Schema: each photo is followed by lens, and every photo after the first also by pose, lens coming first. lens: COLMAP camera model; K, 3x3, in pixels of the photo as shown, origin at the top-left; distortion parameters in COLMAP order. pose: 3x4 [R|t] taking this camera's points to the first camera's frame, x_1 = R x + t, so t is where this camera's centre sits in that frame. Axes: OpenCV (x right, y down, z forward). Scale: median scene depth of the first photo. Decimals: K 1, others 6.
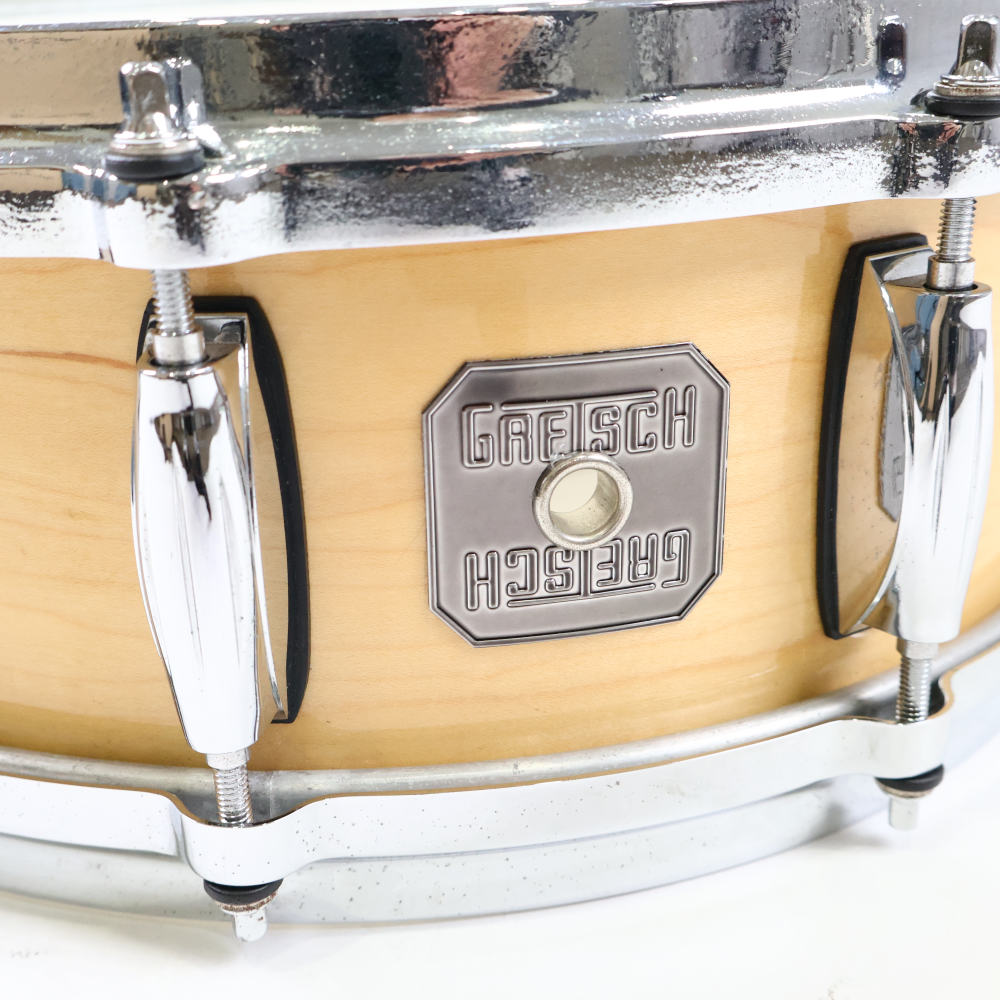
lens RADIAL K [[1105.6, 0, 500.2], [0, 1105.6, 497.6], [0, 0, 1]] dist [0.034425, 0.000000]
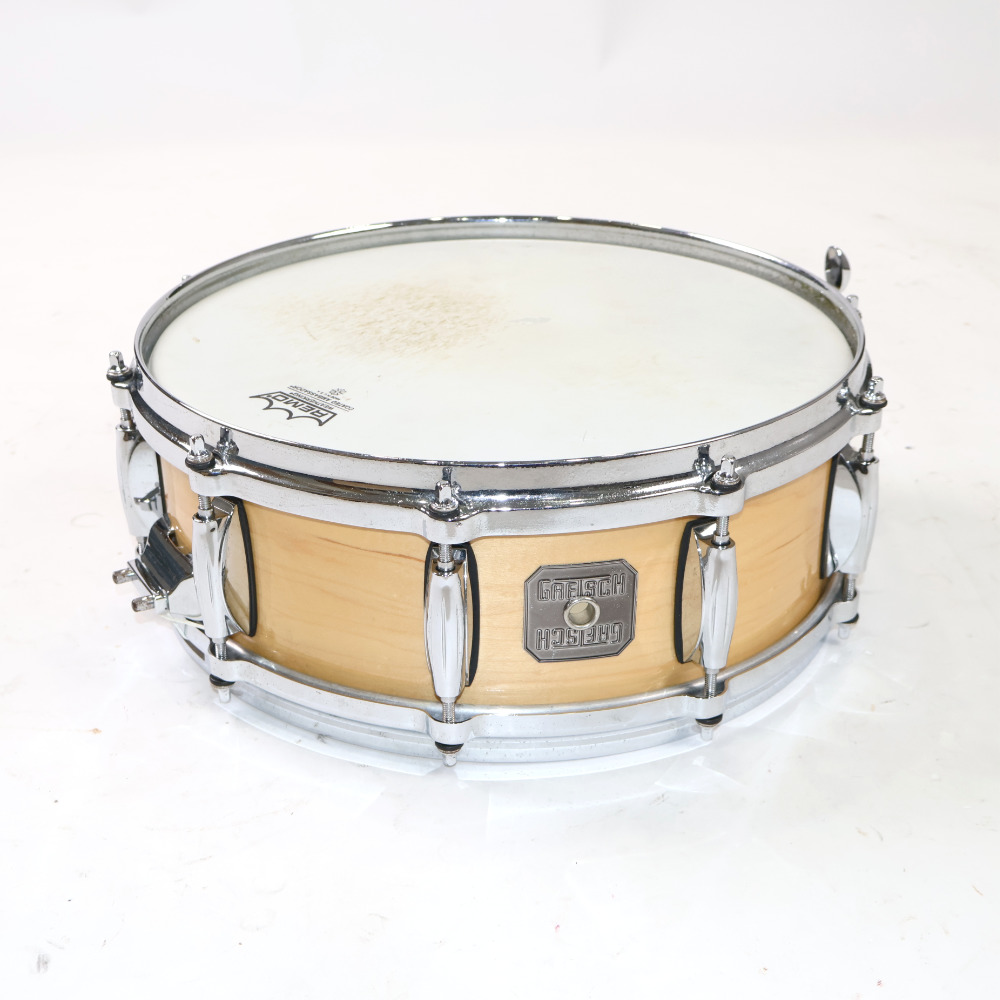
lens RADIAL K [[1105.6, 0, 495.7], [0, 1105.6, 502.7], [0, 0, 1]] dist [0.034425, 0.000000]
pose [[0.998070, 0.046192, -0.041502, -0.034463], [-0.043058, 0.996368, 0.073463, -0.446135], [0.044745, -0.071534, 0.996434, -1.656557]]
